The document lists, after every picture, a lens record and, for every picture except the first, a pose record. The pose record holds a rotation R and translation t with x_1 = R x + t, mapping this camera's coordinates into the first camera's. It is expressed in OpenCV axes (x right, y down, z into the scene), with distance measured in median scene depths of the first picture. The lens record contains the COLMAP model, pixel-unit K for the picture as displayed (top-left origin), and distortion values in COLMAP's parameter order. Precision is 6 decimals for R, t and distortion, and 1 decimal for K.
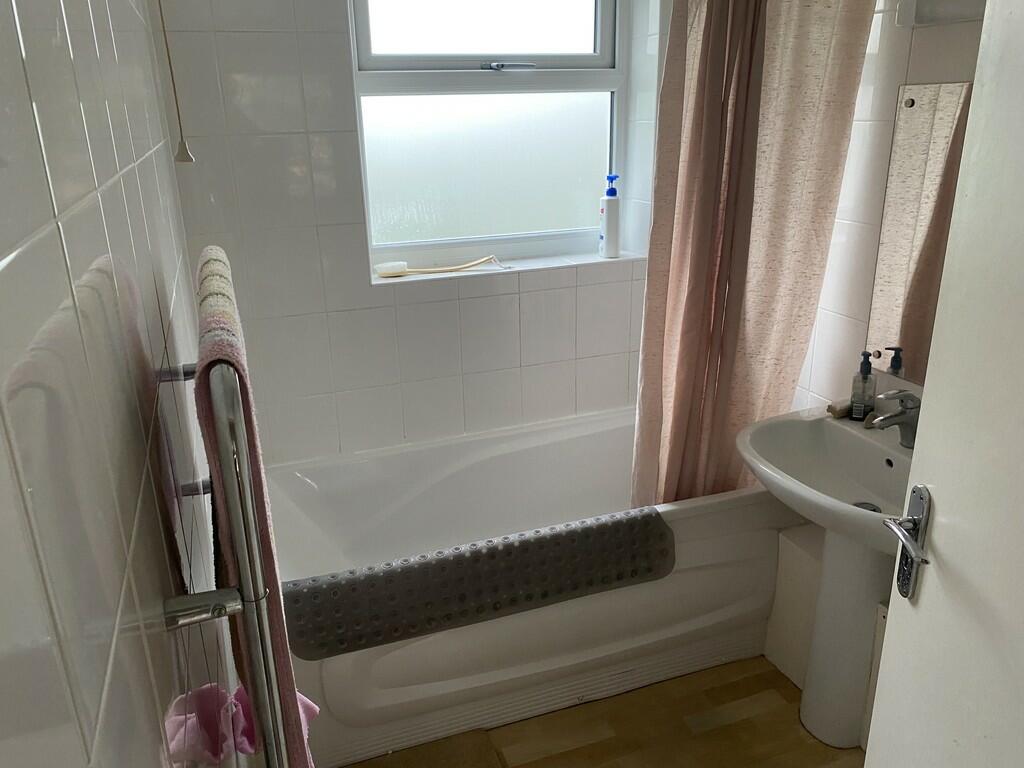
lens RADIAL K [[770.2, 0, 507.6], [0, 770.2, 379.9], [0, 0, 1]] dist [0.048046, -0.073972]
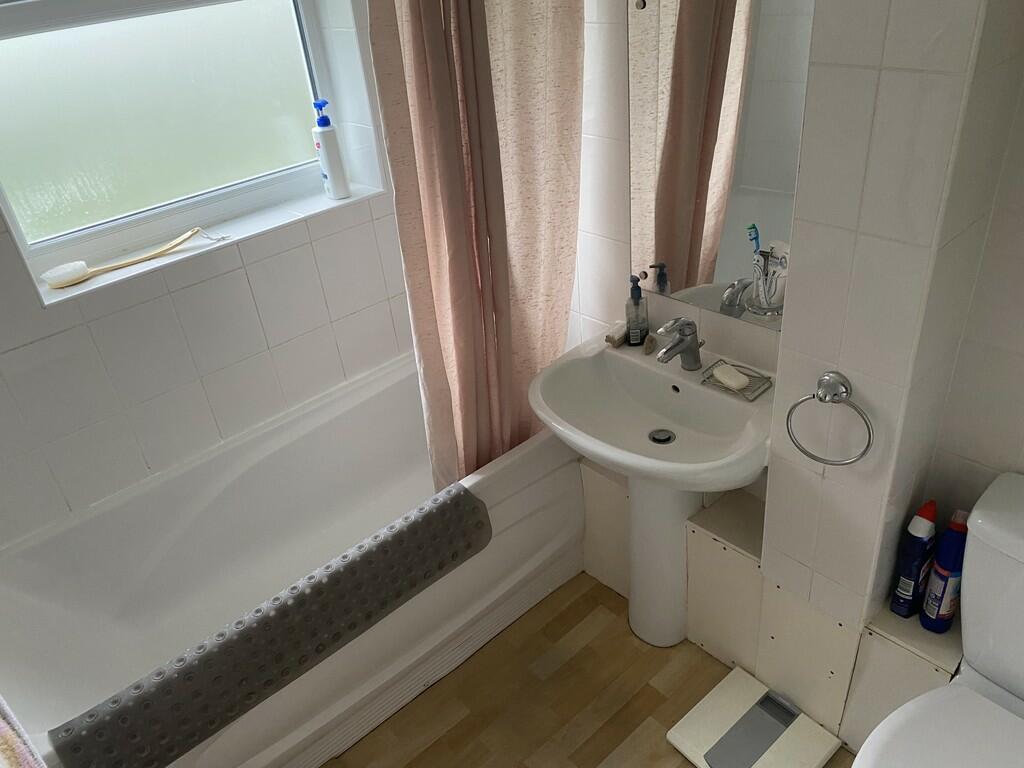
lens RADIAL K [[767.2, 0, 505.3], [0, 767.2, 387.1], [0, 0, 1]] dist [0.116003, -0.163537]
pose [[0.924756, -0.254556, 0.282891, 0.005800], [0.193408, 0.954566, 0.226711, -0.150554], [-0.327749, -0.154938, 0.931974, 0.129786]]
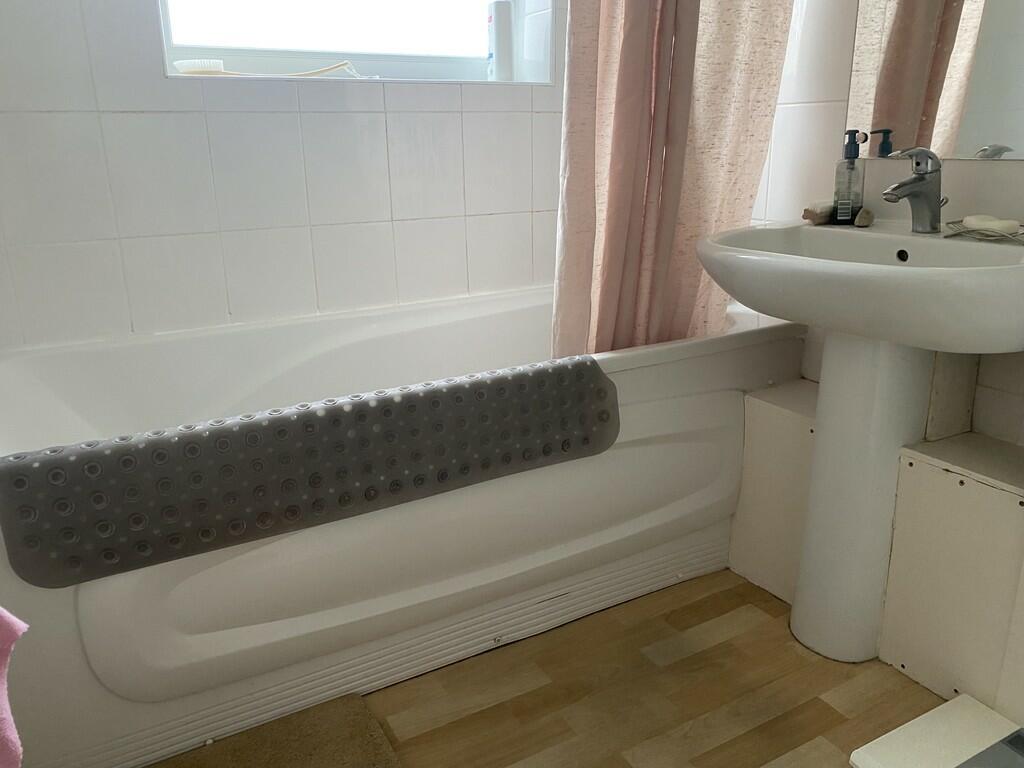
lens RADIAL K [[770.2, 0, 507.6], [0, 770.2, 379.9], [0, 0, 1]] dist [0.048046, -0.073972]
pose [[0.985227, -0.041010, 0.166271, -0.004014], [0.048316, 0.998026, -0.040132, 0.216019], [-0.164297, 0.047573, 0.985263, 0.311967]]
